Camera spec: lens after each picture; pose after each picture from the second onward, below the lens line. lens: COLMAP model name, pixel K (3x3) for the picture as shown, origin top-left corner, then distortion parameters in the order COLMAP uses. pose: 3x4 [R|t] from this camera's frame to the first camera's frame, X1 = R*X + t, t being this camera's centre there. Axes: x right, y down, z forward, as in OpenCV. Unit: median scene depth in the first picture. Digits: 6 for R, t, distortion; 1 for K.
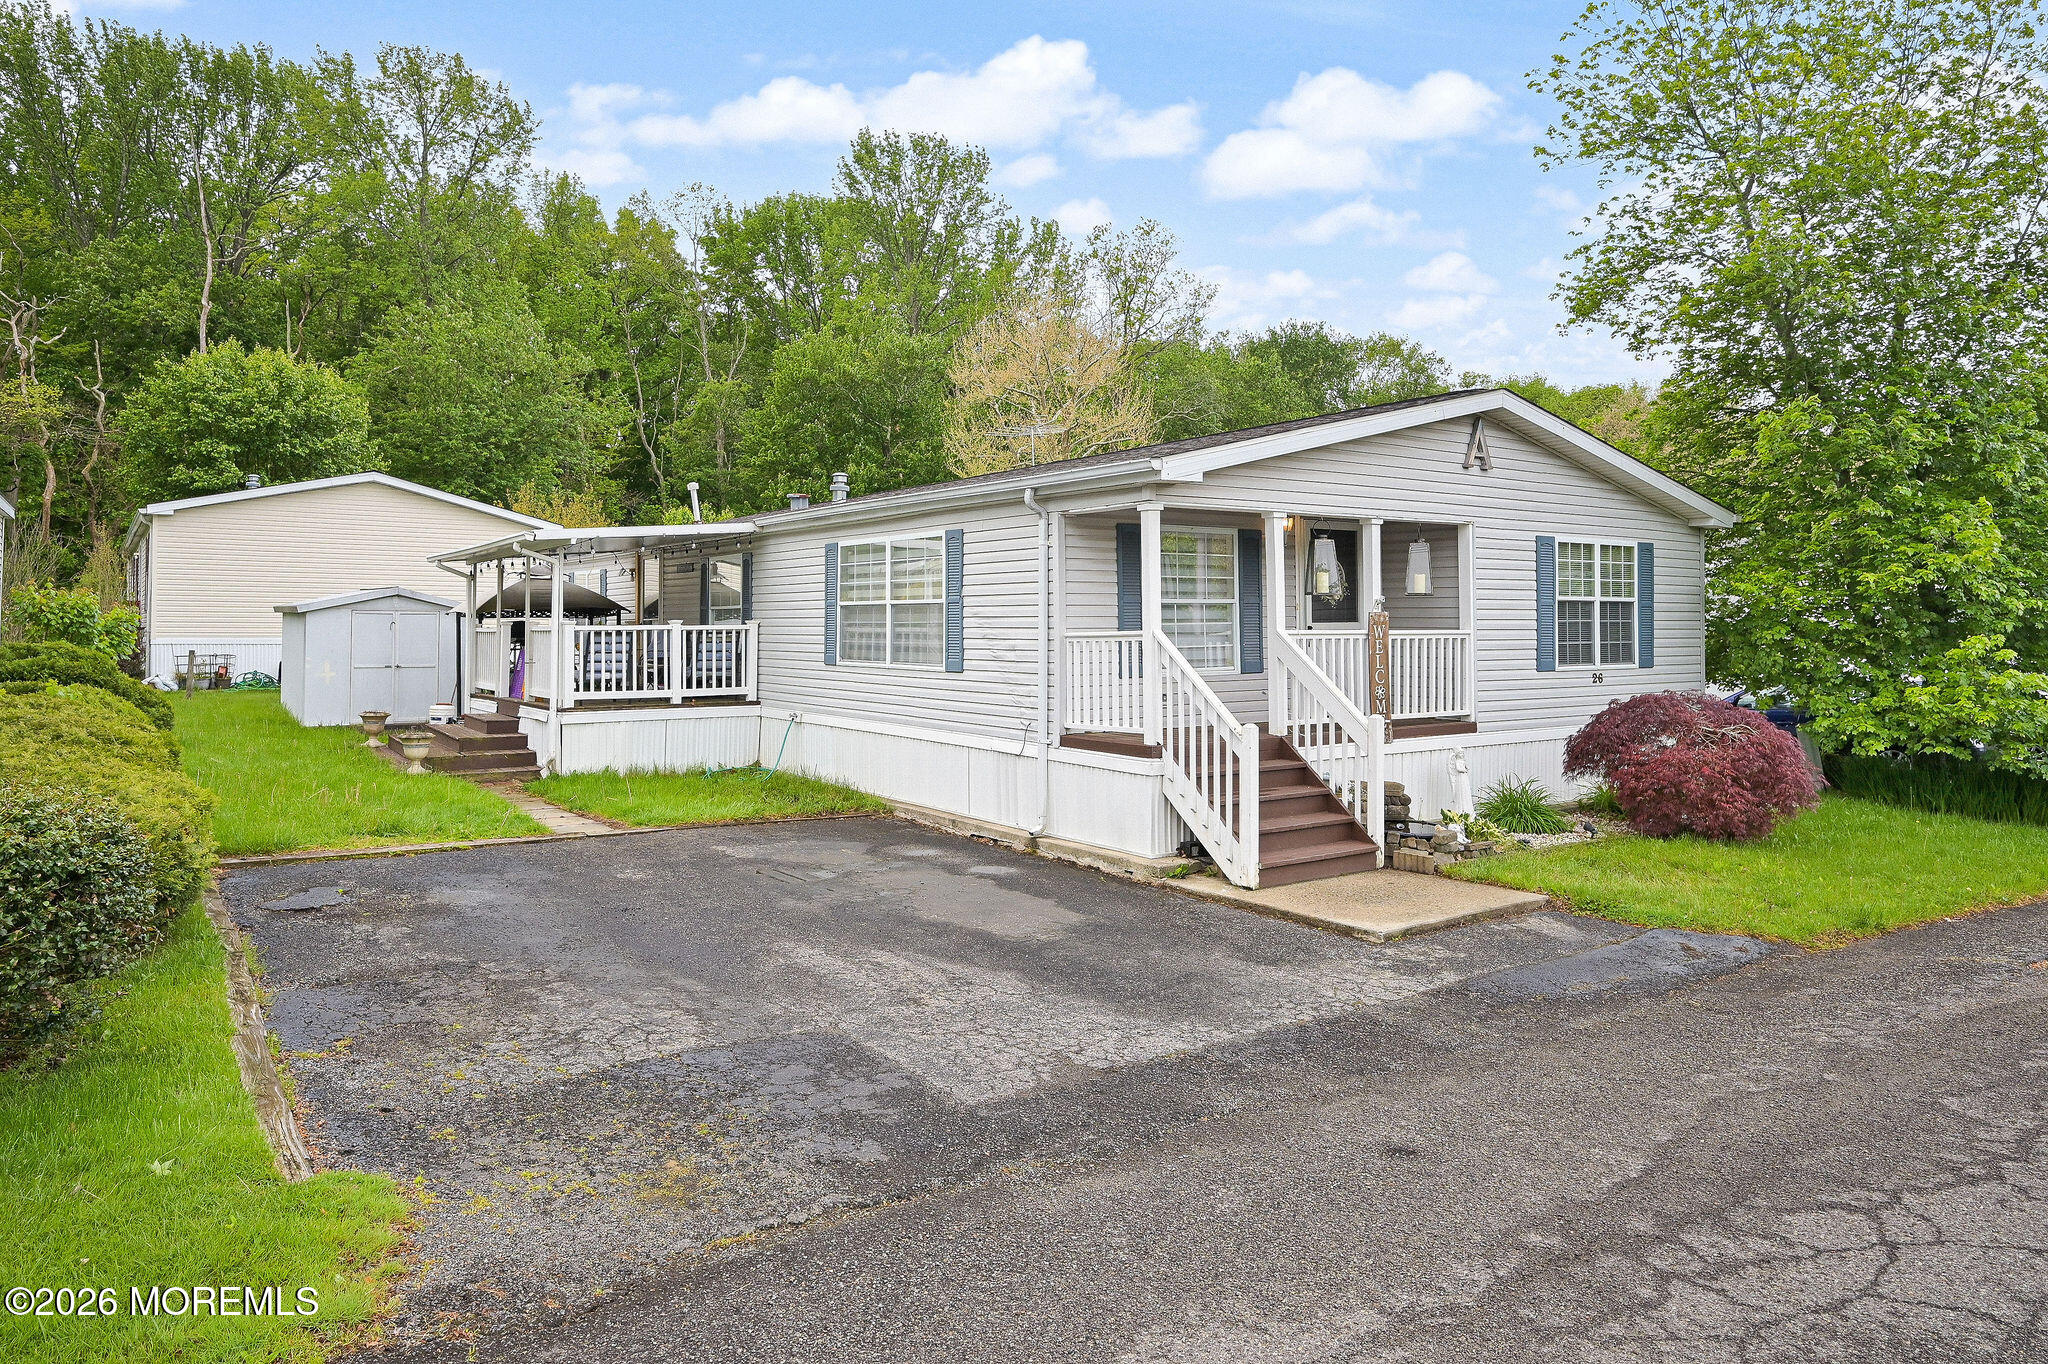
lens RADIAL K [[1245.9, 0, 1011.9], [0, 1245.9, 609.8], [0, 0, 1]] dist [-0.004035, 0.004713]
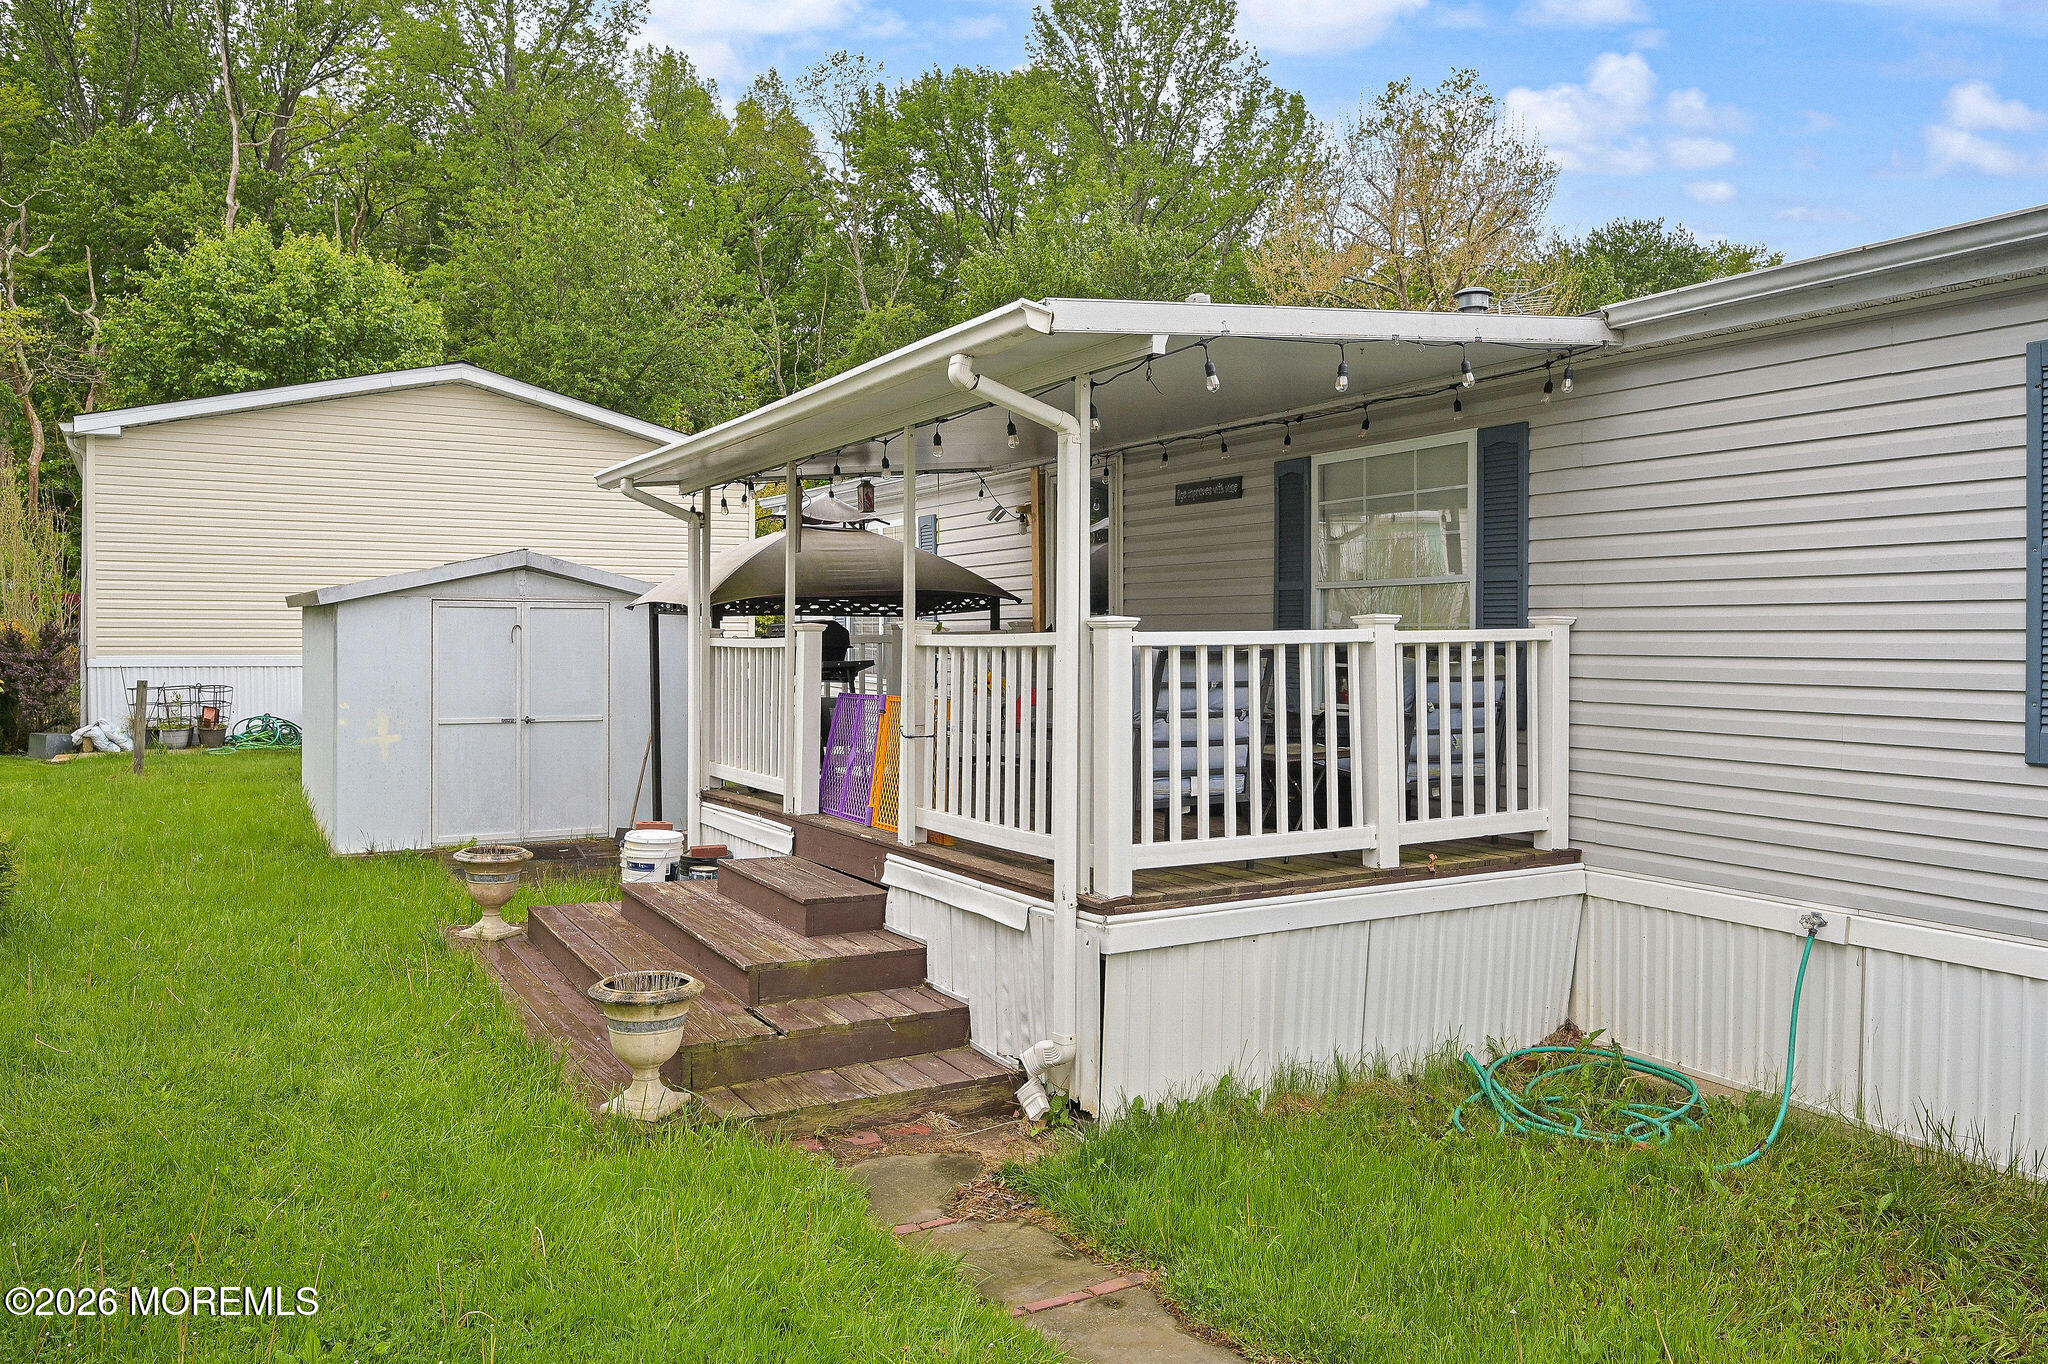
lens RADIAL K [[1472.4, 0, 1017.1], [0, 1472.4, 661.2], [0, 0, 1]] dist [-0.001230, 0.007432]
pose [[0.994588, -0.000150, -0.103897, -0.327667], [0.003564, 0.999460, 0.032669, 0.007818], [0.103836, -0.032862, 0.994051, 0.609288]]
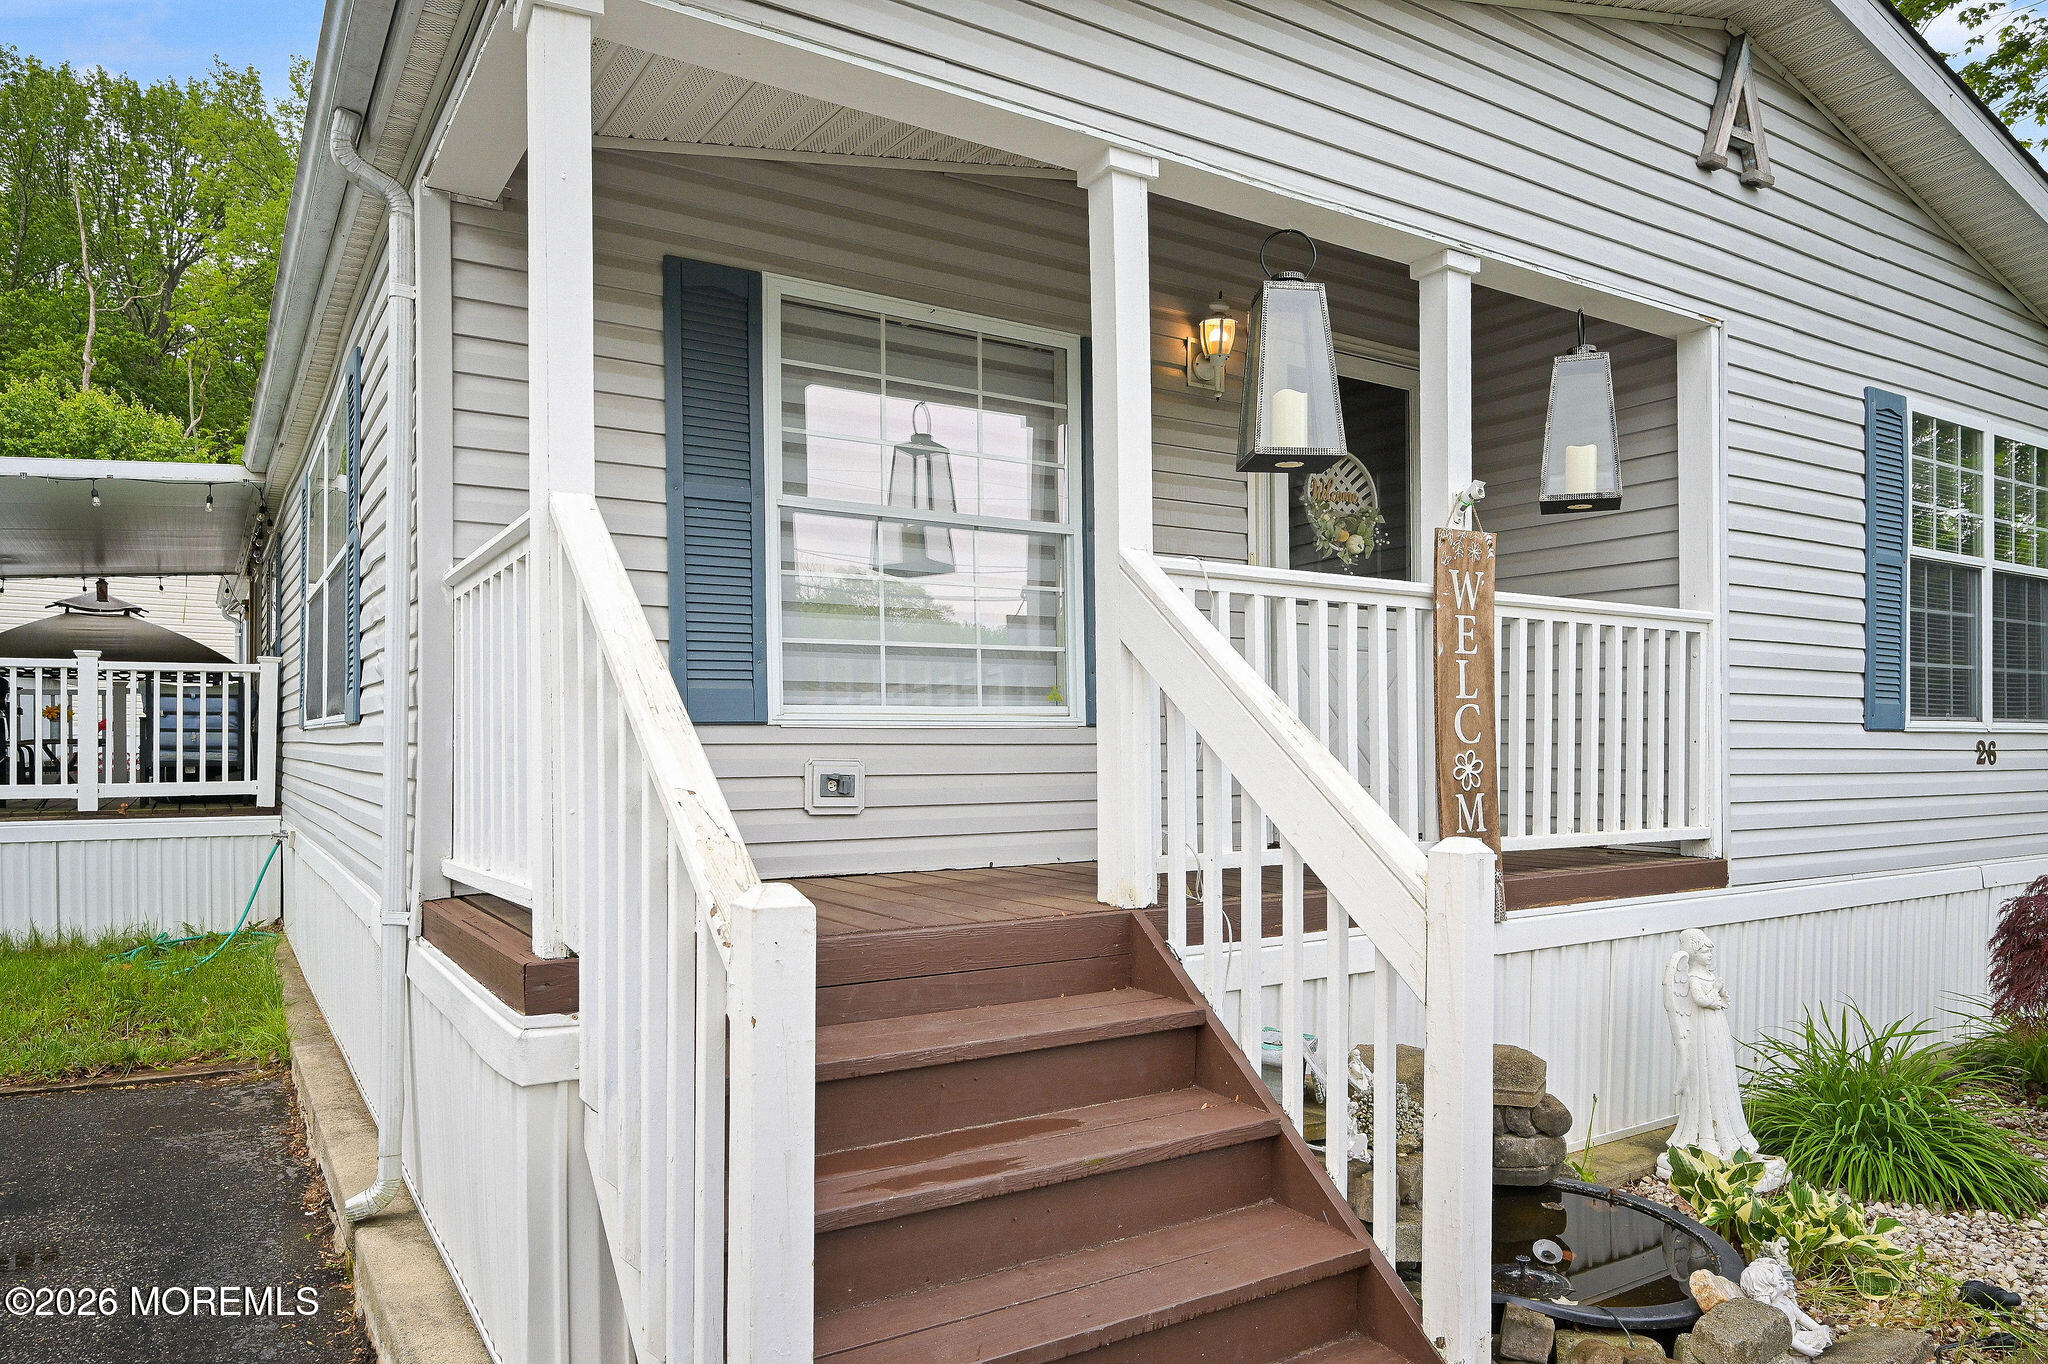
lens RADIAL K [[1327.9, 0, 1022.5], [0, 1327.9, 745.9], [0, 0, 1]] dist [-0.004105, 0.000360]
pose [[0.999568, 0.002165, -0.029314, 0.135412], [-0.001755, 0.999900, 0.014008, 0.040091], [0.029341, -0.013950, 0.999472, 0.465060]]
